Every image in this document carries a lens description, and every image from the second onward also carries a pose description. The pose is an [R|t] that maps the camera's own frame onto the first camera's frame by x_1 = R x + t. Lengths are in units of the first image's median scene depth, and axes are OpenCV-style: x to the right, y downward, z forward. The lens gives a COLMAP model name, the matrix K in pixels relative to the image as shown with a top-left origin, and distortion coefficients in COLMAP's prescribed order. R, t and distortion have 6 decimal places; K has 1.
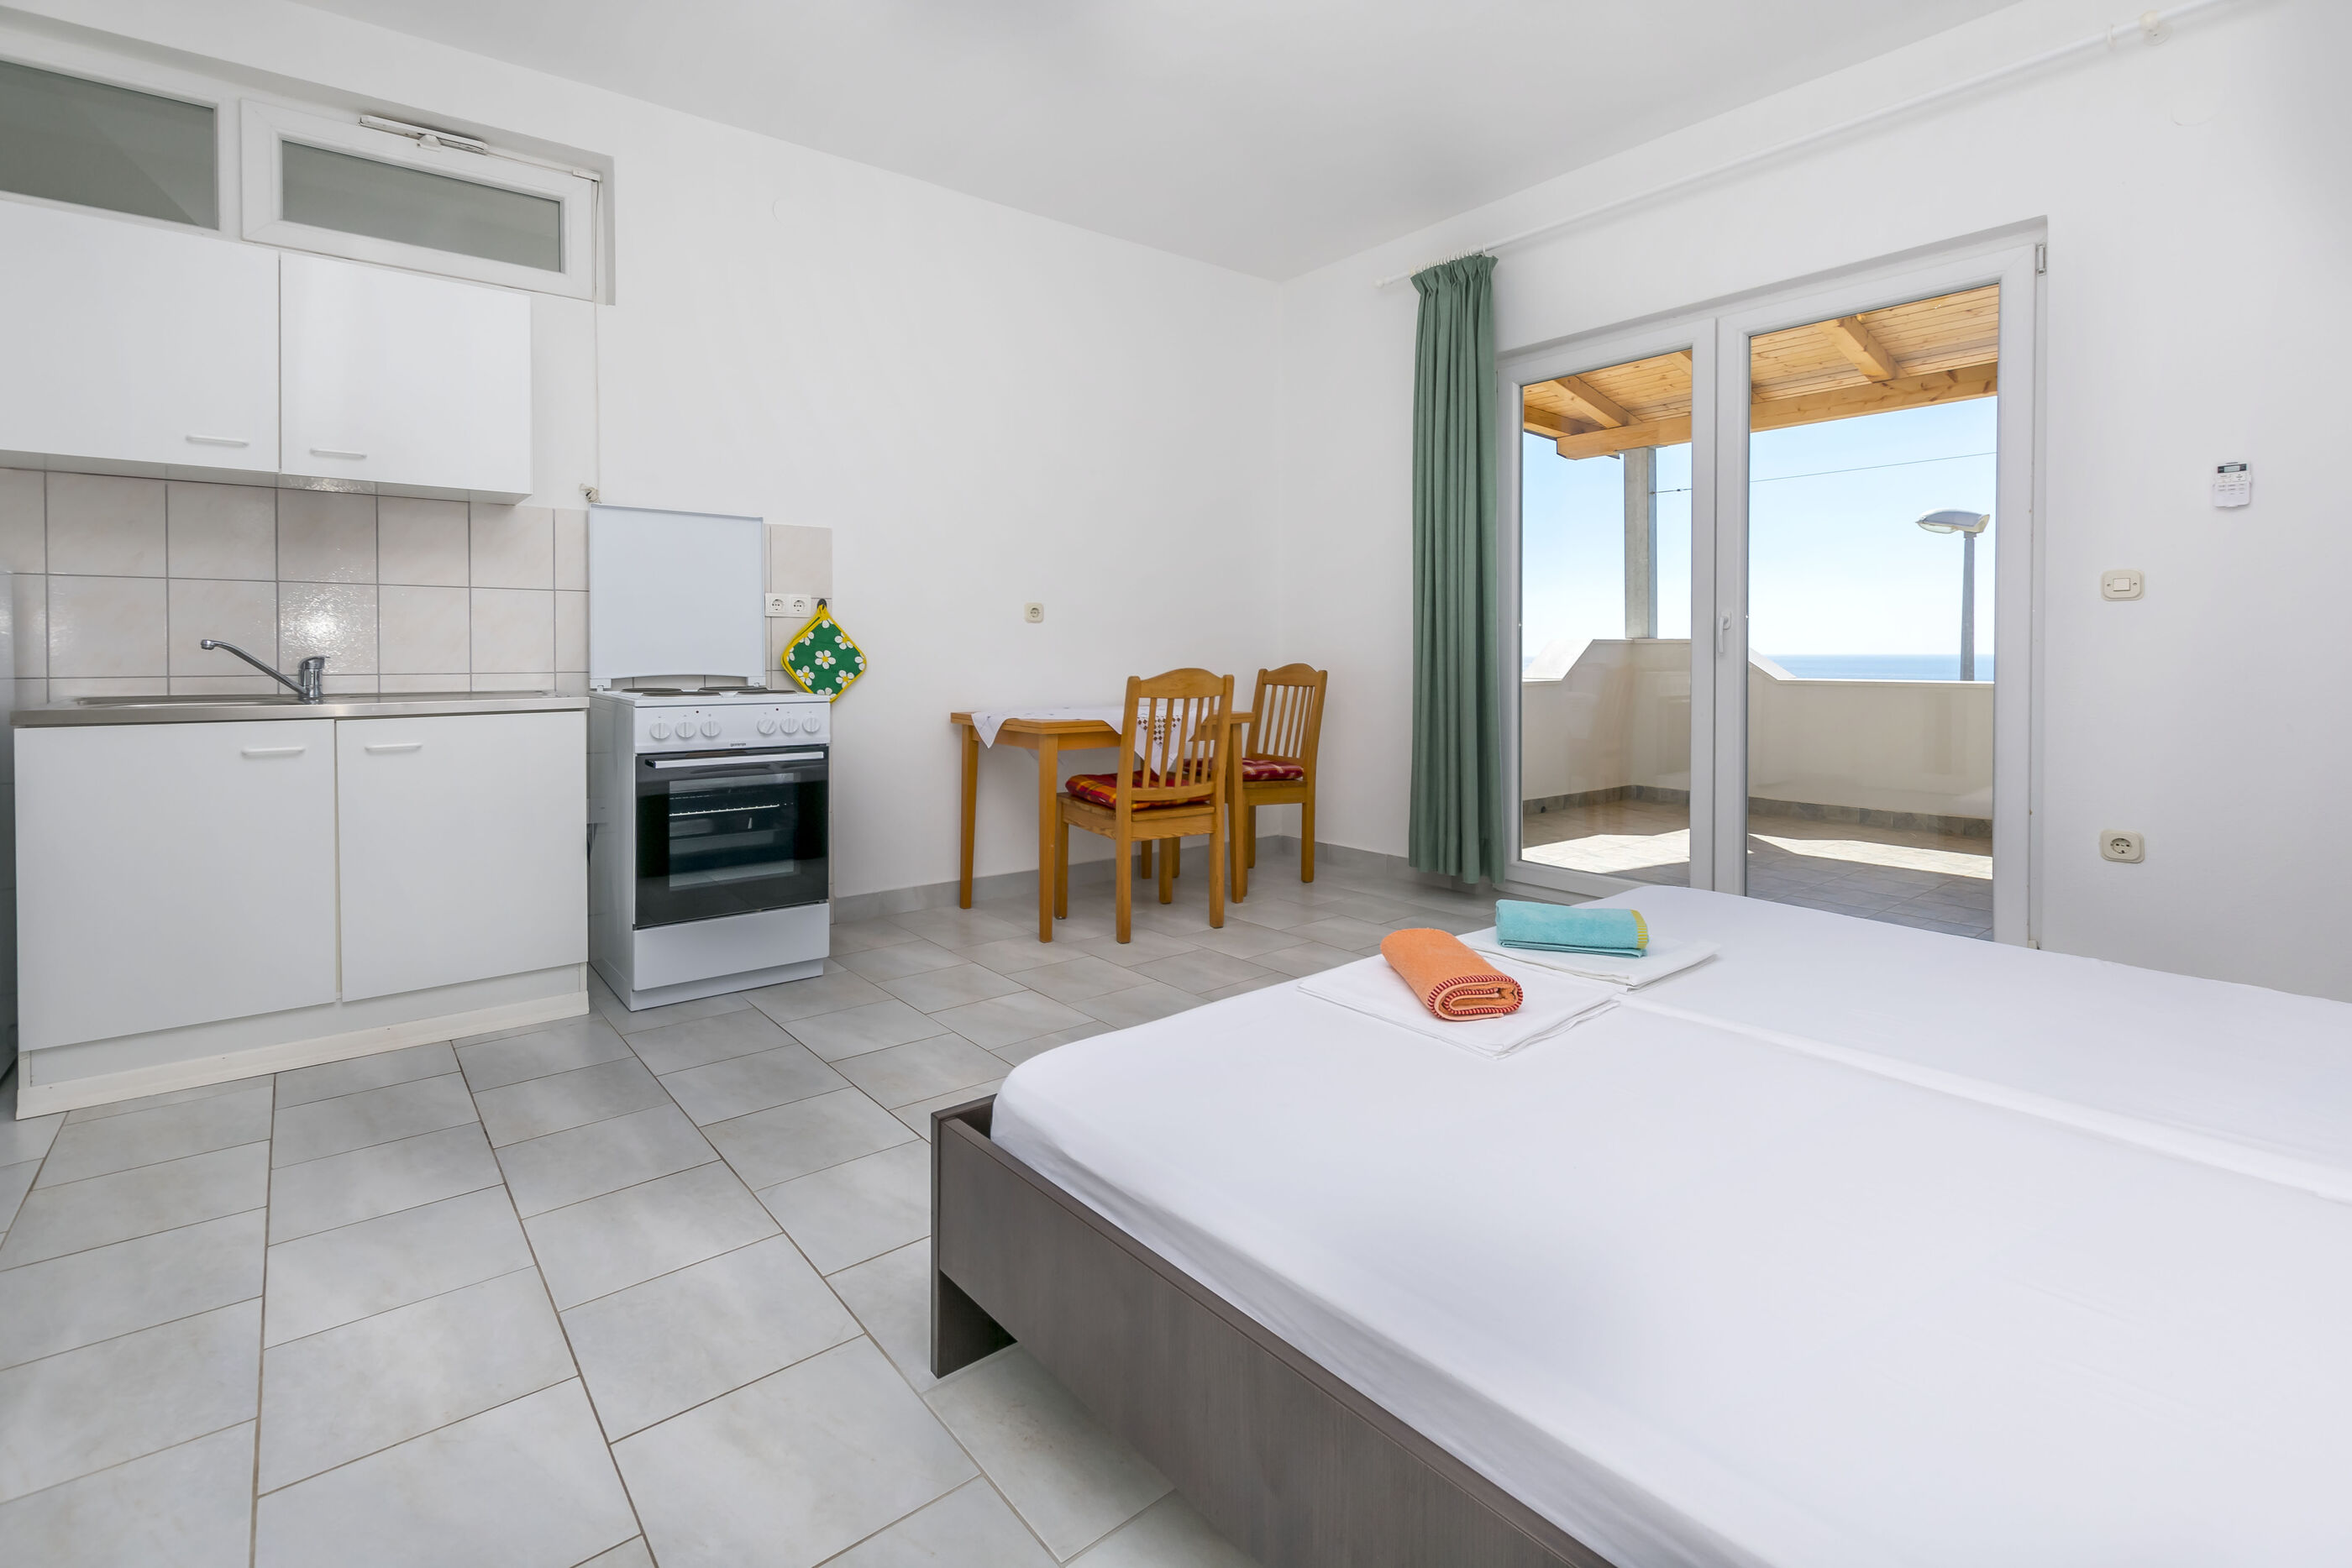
lens RADIAL K [[1054.8, 0, 1233.5], [0, 1054.8, 637.2], [0, 0, 1]] dist [0.002926, -0.000028]
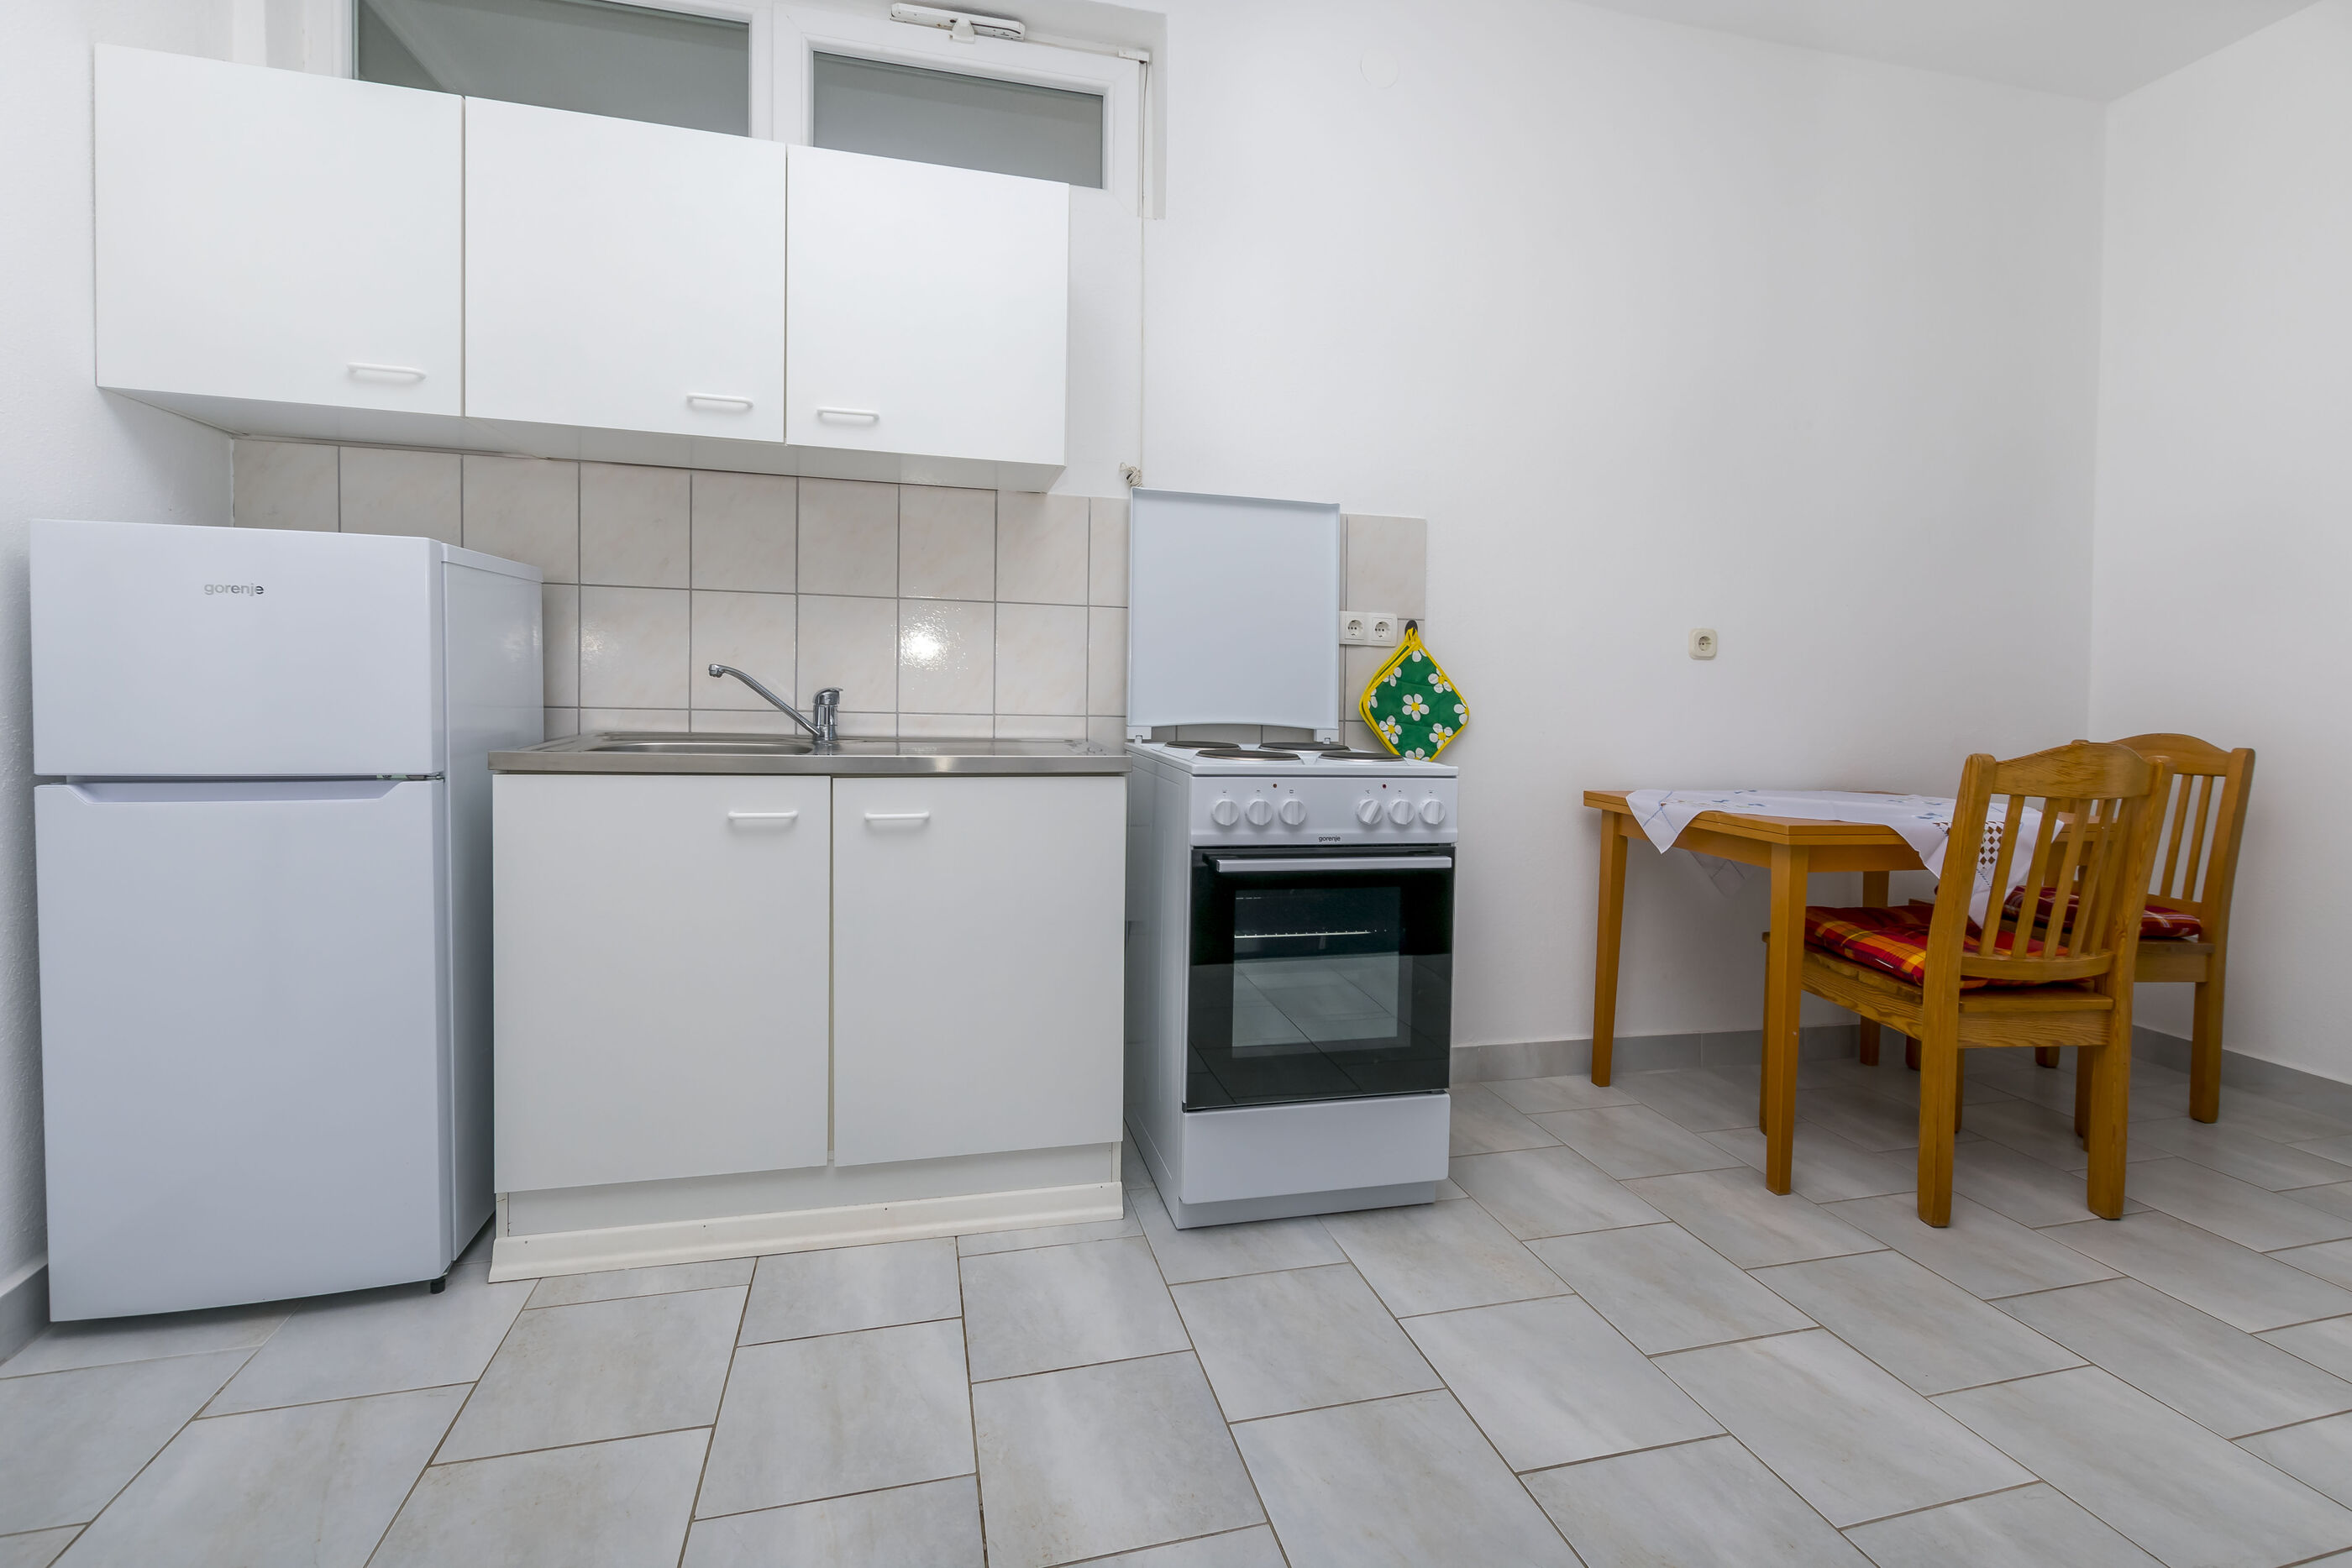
lens RADIAL K [[1094.2, 0, 1225.4], [0, 1094.2, 684.4], [0, 0, 1]] dist [0.003776, -0.002046]
pose [[0.905053, 0.018373, -0.424902, -0.202001], [-0.017598, 0.999829, 0.005749, 0.004285], [0.424935, 0.002274, 0.905221, 0.305682]]
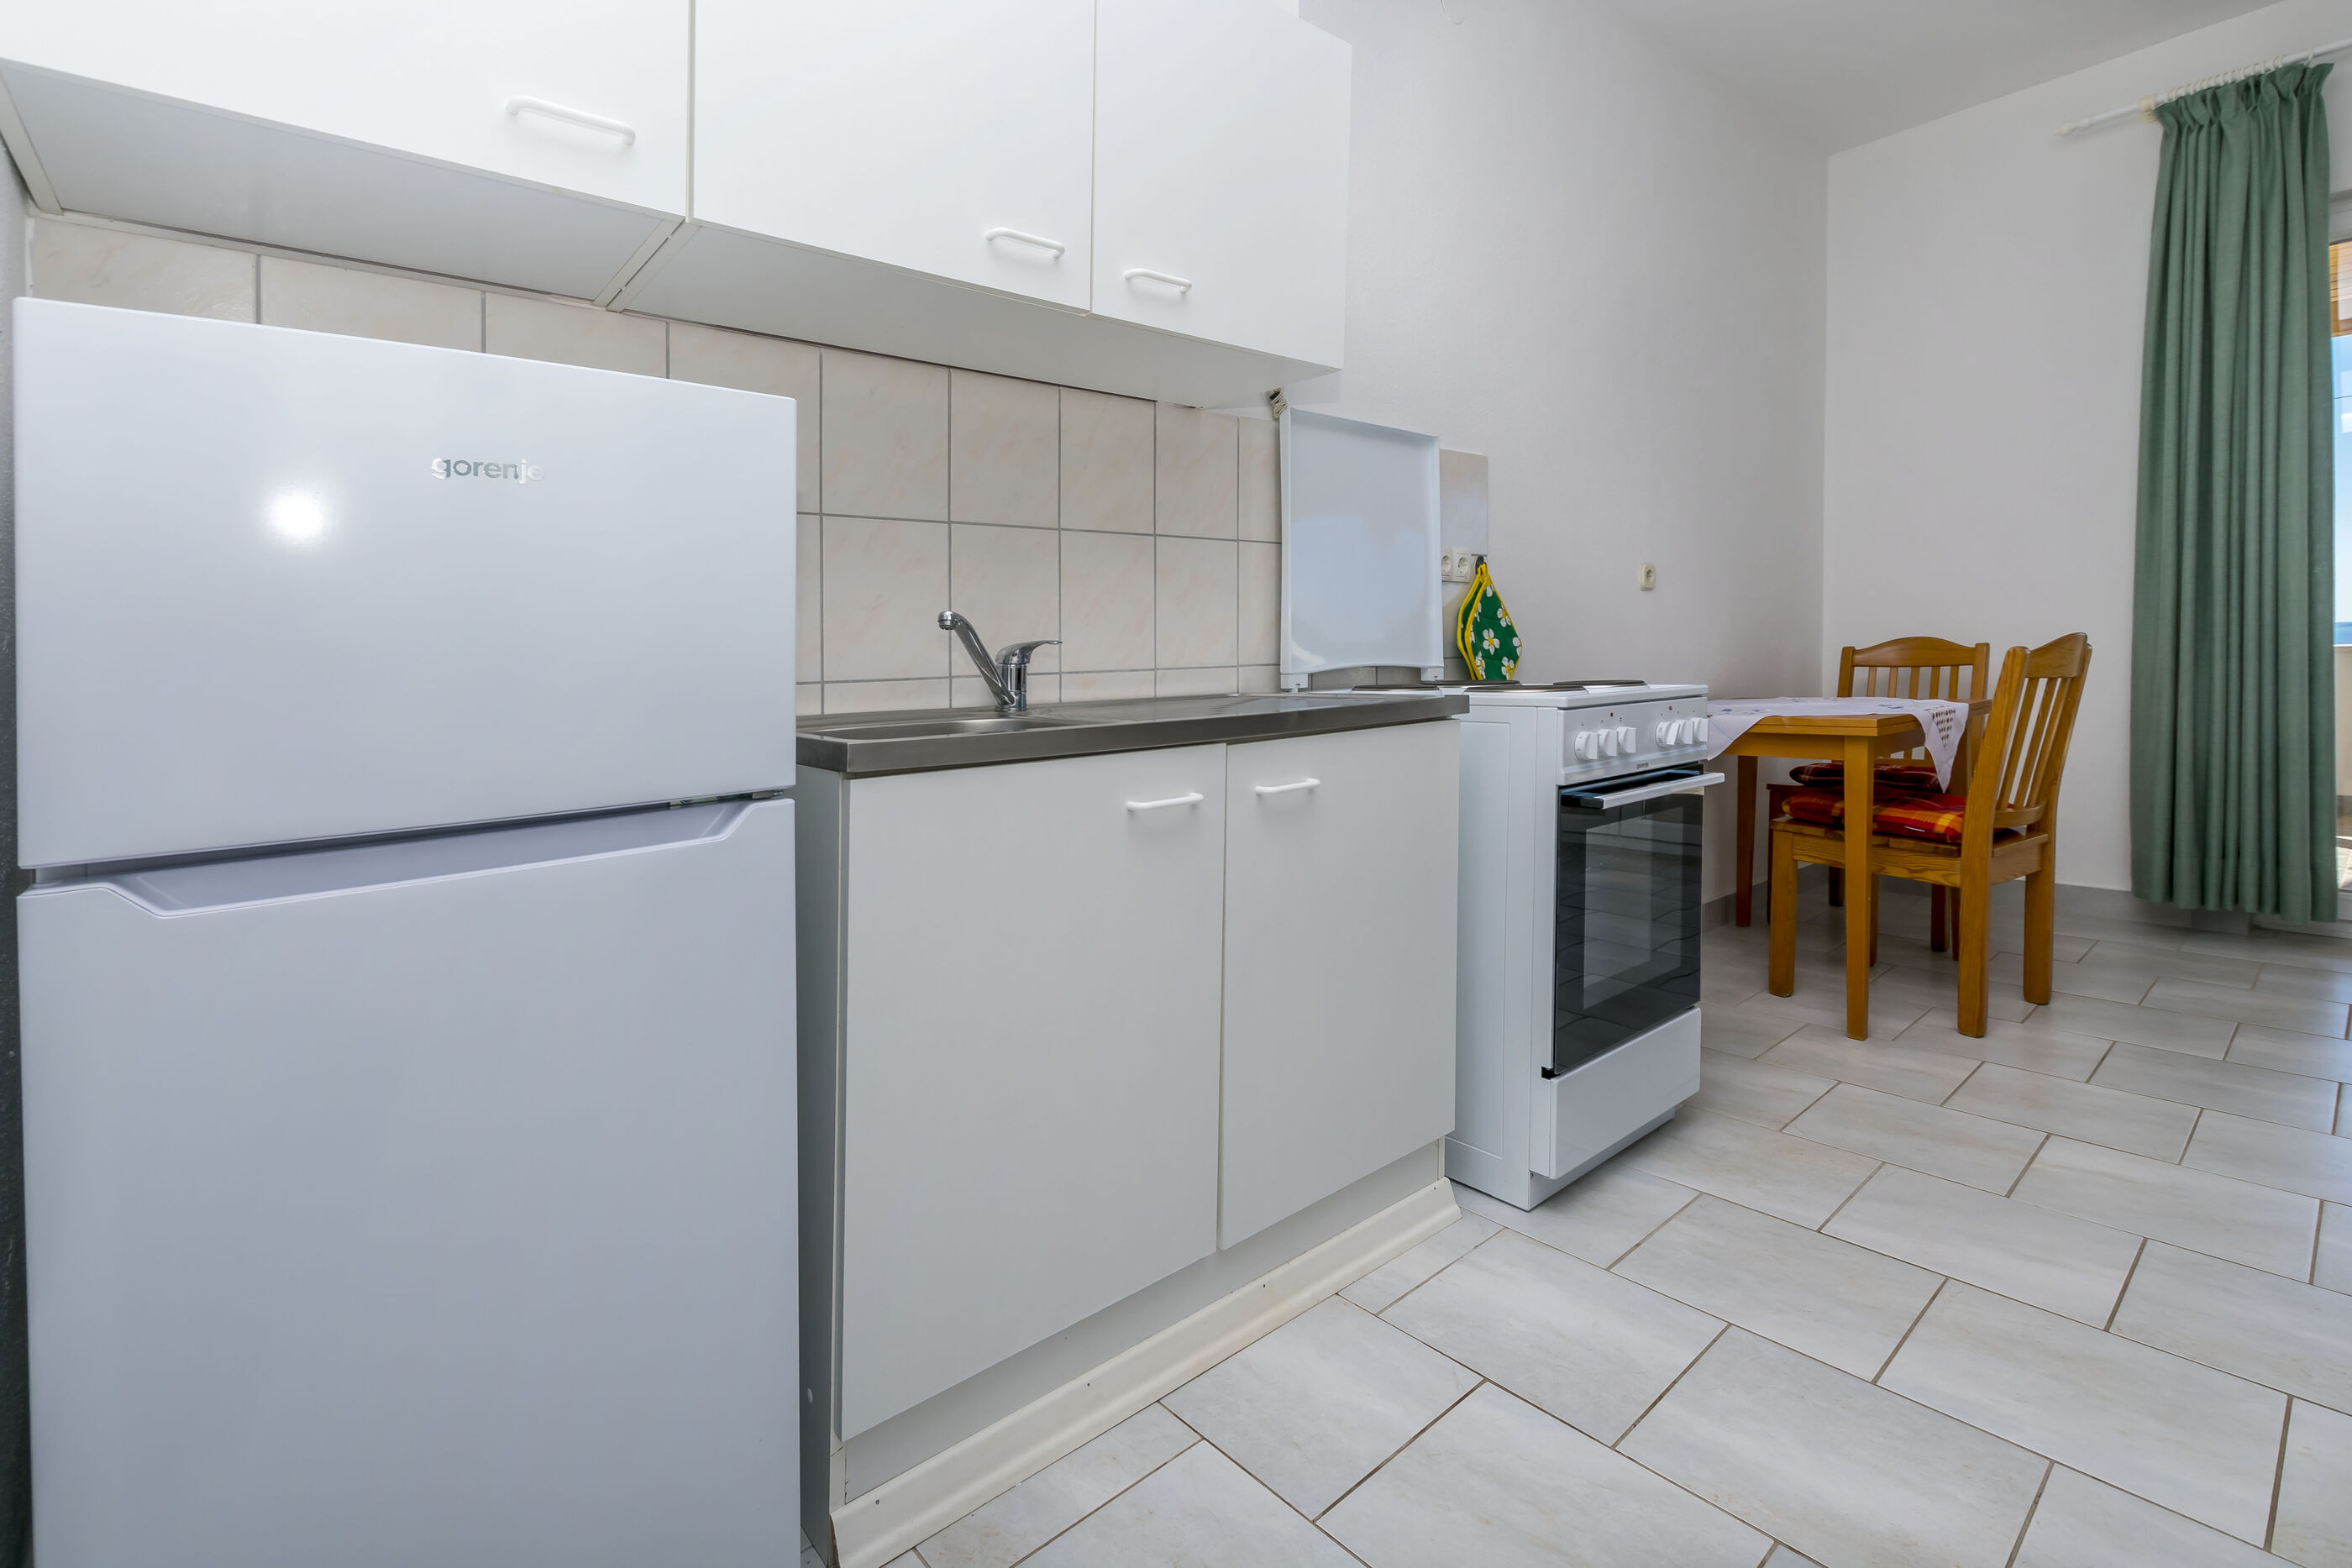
lens RADIAL K [[1054.8, 0, 1233.5], [0, 1054.8, 637.2], [0, 0, 1]] dist [0.002926, -0.000028]
pose [[0.999423, -0.032135, 0.010957, -0.590194], [0.032197, 0.999466, -0.005495, 0.017133], [-0.010774, 0.005845, 0.999925, 0.309006]]
